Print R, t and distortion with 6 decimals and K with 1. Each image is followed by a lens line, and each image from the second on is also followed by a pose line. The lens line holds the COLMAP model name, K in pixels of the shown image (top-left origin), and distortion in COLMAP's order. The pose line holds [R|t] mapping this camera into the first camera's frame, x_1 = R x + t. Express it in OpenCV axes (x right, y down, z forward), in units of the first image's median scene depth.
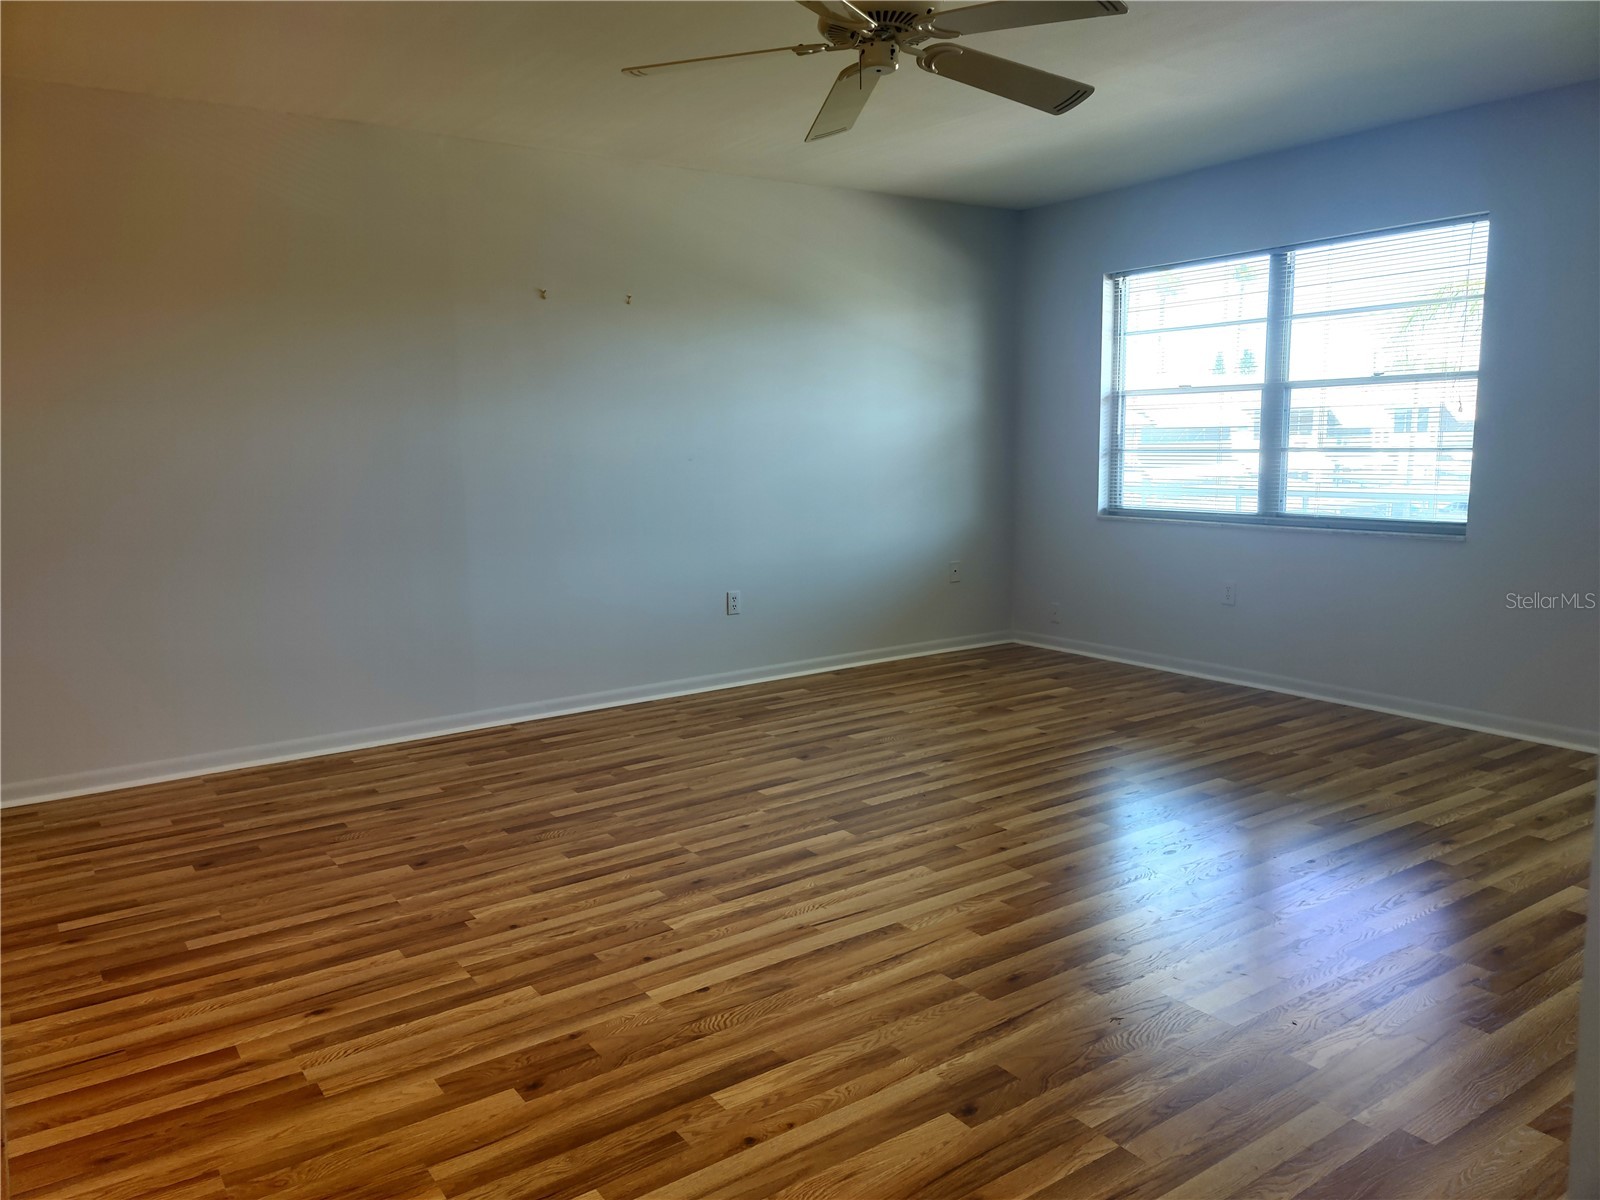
lens RADIAL K [[1127.3, 0, 806.9], [0, 1127.3, 604.8], [0, 0, 1]] dist [0.035956, -0.003638]
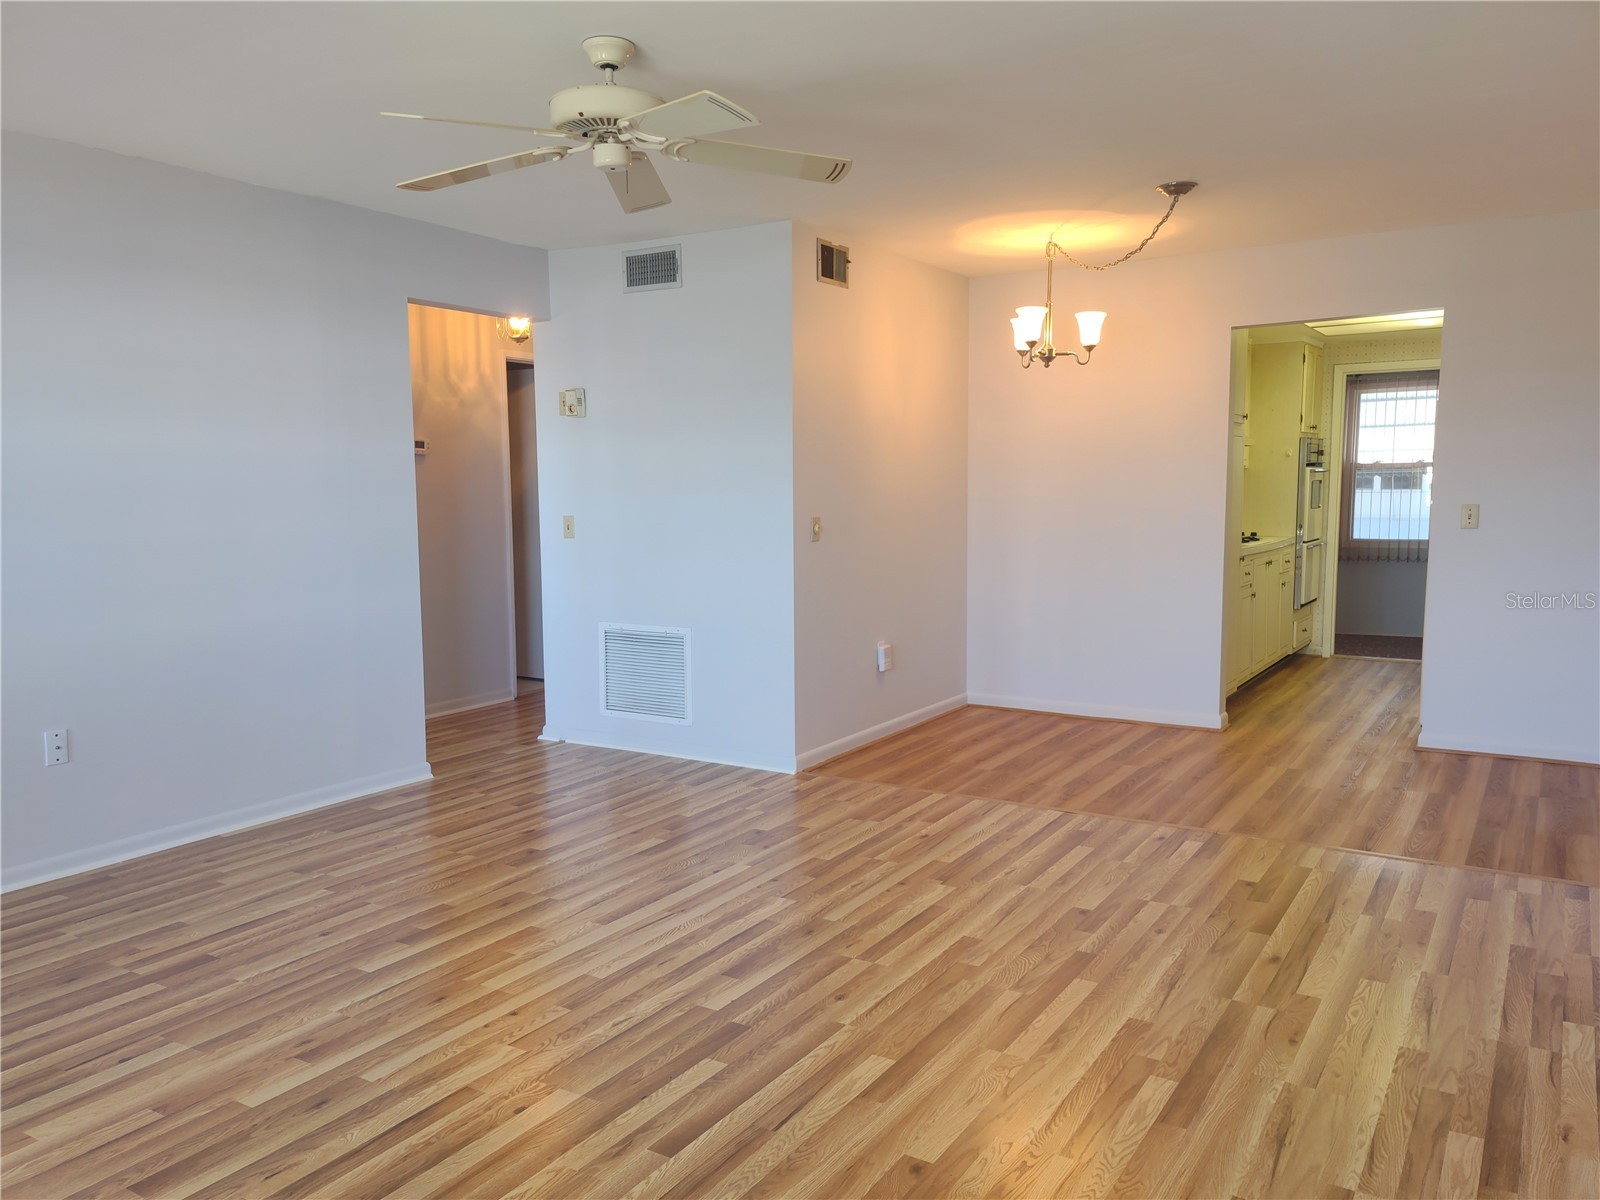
lens RADIAL K [[1127.3, 0, 806.9], [0, 1127.3, 604.8], [0, 0, 1]] dist [0.035956, -0.003638]
pose [[-0.910845, 0.068051, -0.407100, 0.316315], [-0.041819, 0.966024, 0.255046, -0.320588], [0.410624, 0.249332, -0.877053, 1.865029]]
